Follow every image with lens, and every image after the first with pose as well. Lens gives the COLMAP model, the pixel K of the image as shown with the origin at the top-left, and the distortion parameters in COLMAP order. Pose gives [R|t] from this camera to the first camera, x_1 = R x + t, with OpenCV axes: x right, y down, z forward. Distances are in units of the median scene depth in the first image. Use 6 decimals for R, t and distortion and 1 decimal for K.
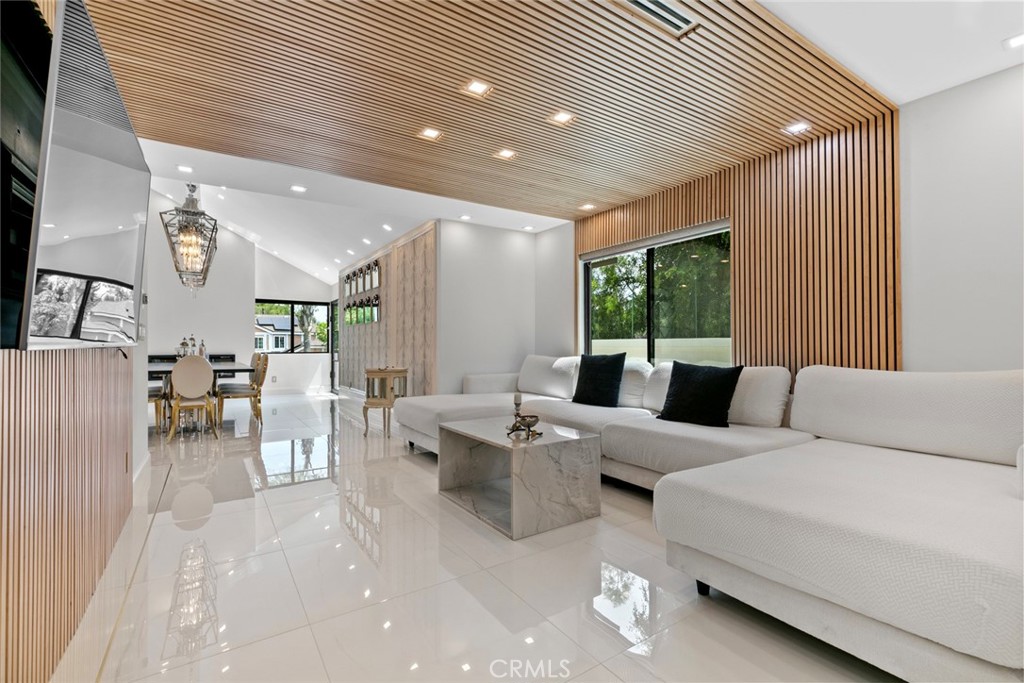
lens RADIAL K [[457.4, 0, 513.6], [0, 457.4, 339.3], [0, 0, 1]] dist [0.002012, -0.000131]
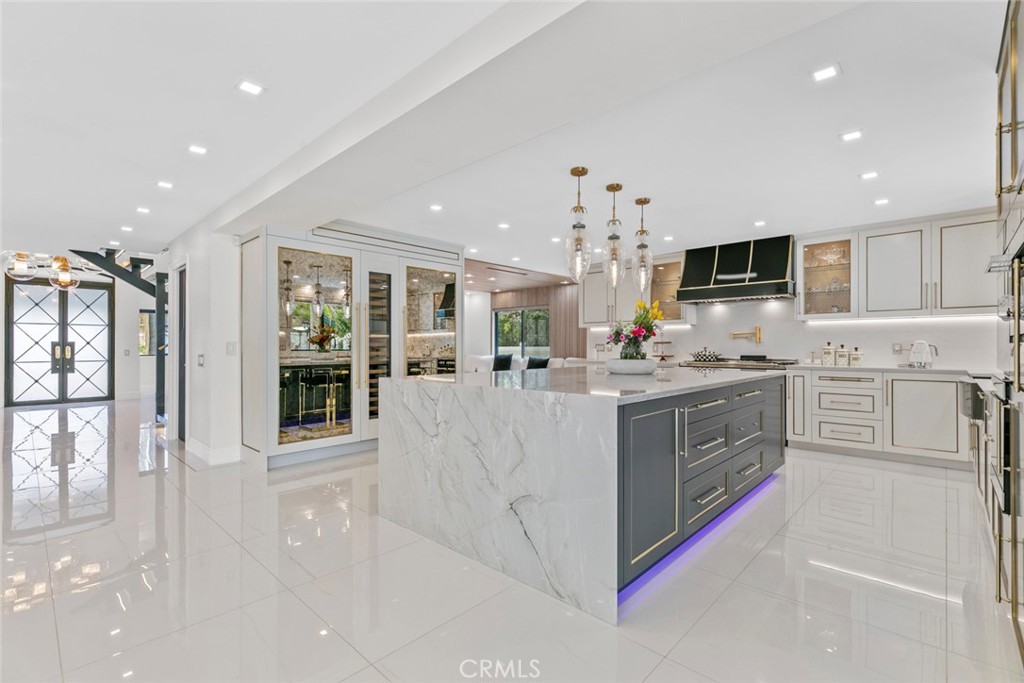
lens RADIAL K [[457.7, 0, 515.0], [0, 457.7, 343.5], [0, 0, 1]] dist [0.006511, -0.000157]
pose [[0.976428, -0.003281, 0.215817, -0.271478], [0.000555, 0.999919, 0.012690, -0.056191], [-0.215841, -0.012271, 0.976351, -1.397380]]
